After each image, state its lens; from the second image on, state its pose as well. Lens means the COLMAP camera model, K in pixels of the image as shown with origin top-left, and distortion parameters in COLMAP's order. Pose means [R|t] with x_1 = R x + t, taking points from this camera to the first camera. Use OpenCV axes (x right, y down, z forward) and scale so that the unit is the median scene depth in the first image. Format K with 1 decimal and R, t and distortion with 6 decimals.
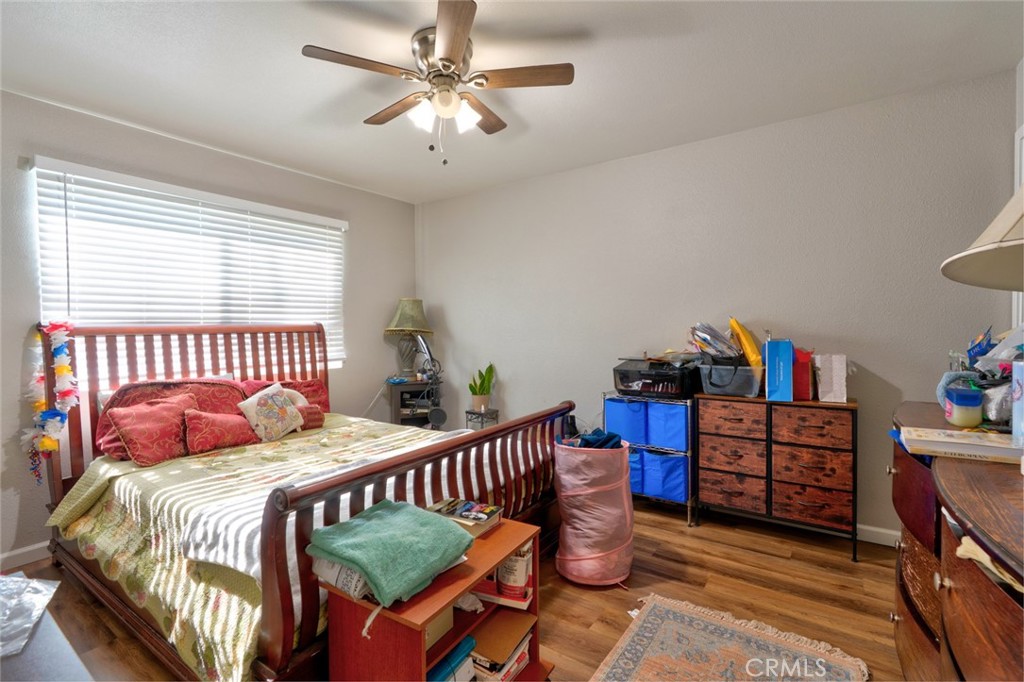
lens RADIAL K [[466.0, 0, 514.8], [0, 466.0, 333.7], [0, 0, 1]] dist [-0.007617, 0.003292]
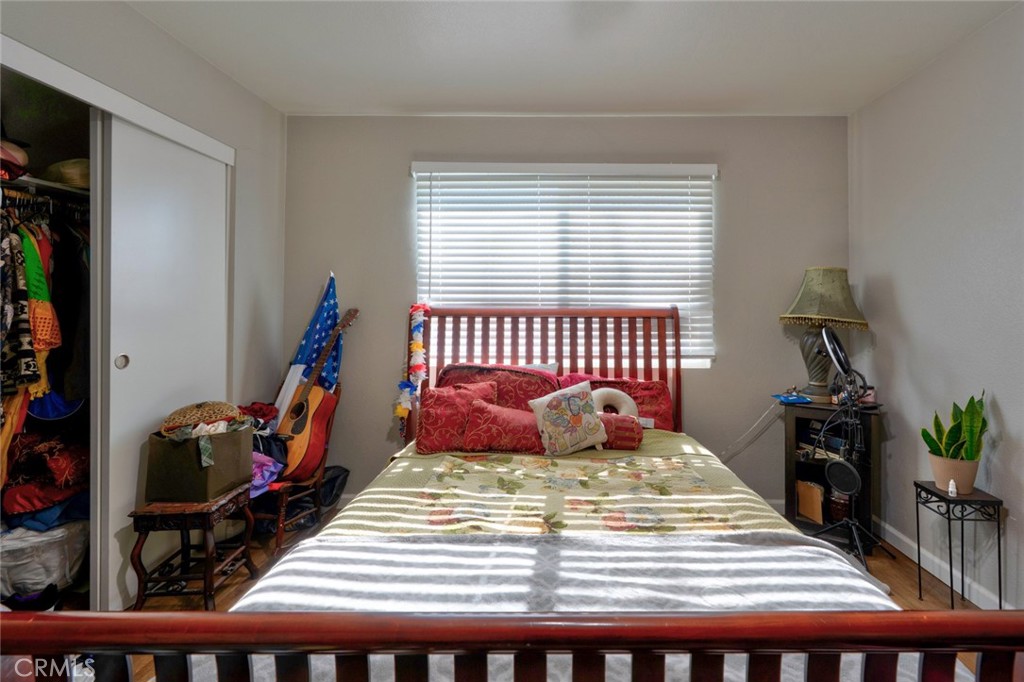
lens RADIAL K [[466.0, 0, 584.4], [0, 466.0, 301.3], [0, 0, 1]] dist [-0.007617, 0.003292]
pose [[0.564172, -0.010662, -0.825588, 0.143142], [-0.023505, 0.999304, -0.028968, -0.005771], [0.825323, 0.035748, 0.563529, 0.550189]]
